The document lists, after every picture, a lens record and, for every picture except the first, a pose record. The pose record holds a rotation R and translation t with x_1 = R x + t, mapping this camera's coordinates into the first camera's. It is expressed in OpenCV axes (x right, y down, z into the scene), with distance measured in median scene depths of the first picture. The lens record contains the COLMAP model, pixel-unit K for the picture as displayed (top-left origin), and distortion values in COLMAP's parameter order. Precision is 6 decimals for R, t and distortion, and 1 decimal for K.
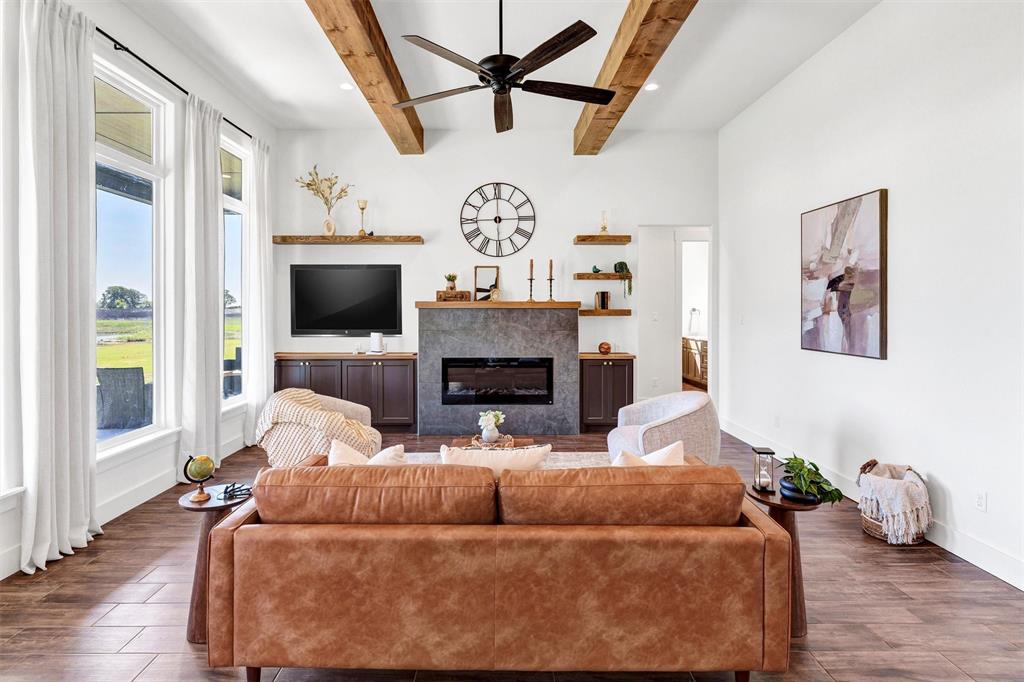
lens RADIAL K [[502.8, 0, 491.5], [0, 502.8, 310.8], [0, 0, 1]] dist [0.002246, 0.000351]
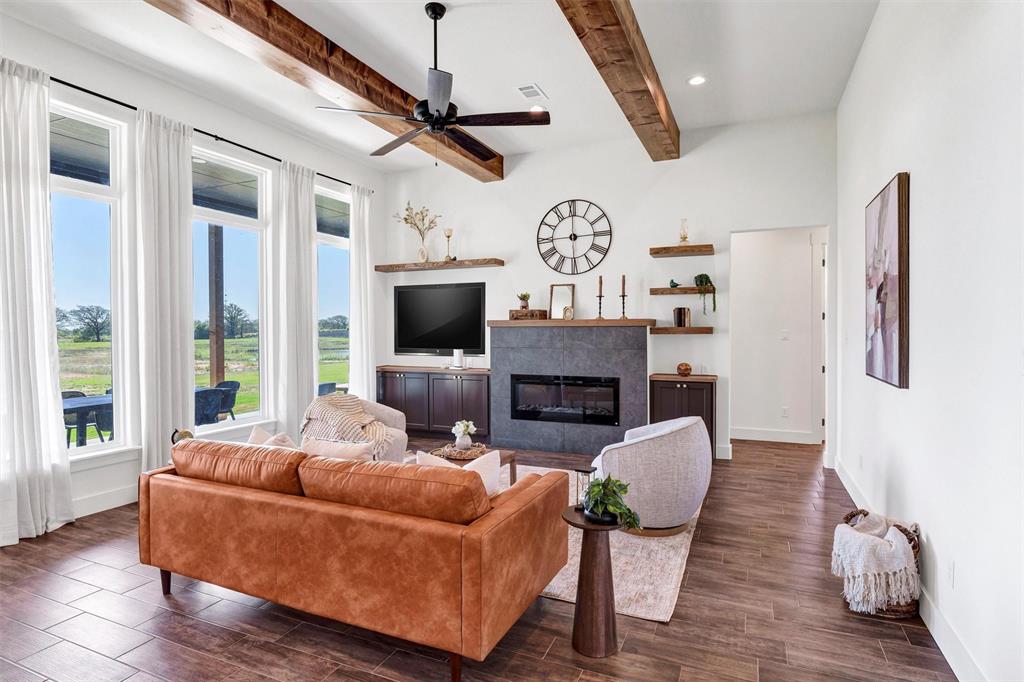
lens RADIAL K [[527.8, 0, 516.8], [0, 527.8, 333.9], [0, 0, 1]] dist [-0.002635, -0.000290]
pose [[0.917418, 0.000229, -0.397924, 0.350243], [0.002965, 0.999968, 0.007411, 0.001890], [0.397913, -0.007979, 0.917388, -0.000975]]
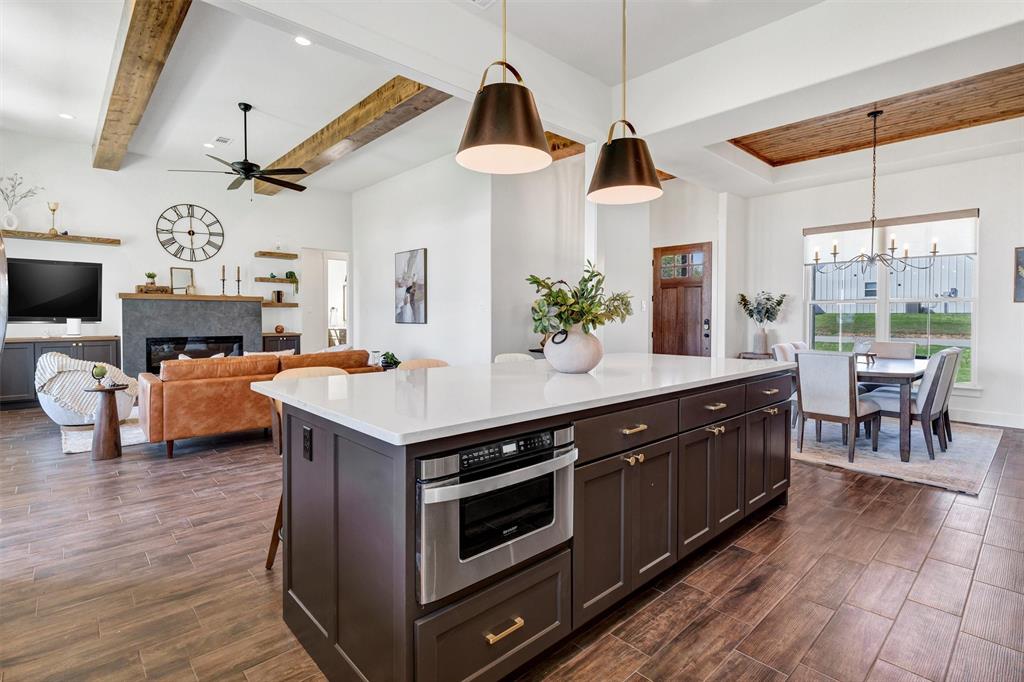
lens RADIAL K [[490.3, 0, 514.0], [0, 490.3, 322.4], [0, 0, 1]] dist [0.016898, -0.000001]
pose [[0.727464, -0.009063, 0.686086, -0.281344], [0.002627, 0.999942, 0.010423, 0.043878], [-0.686141, -0.005780, 0.727446, -0.553303]]
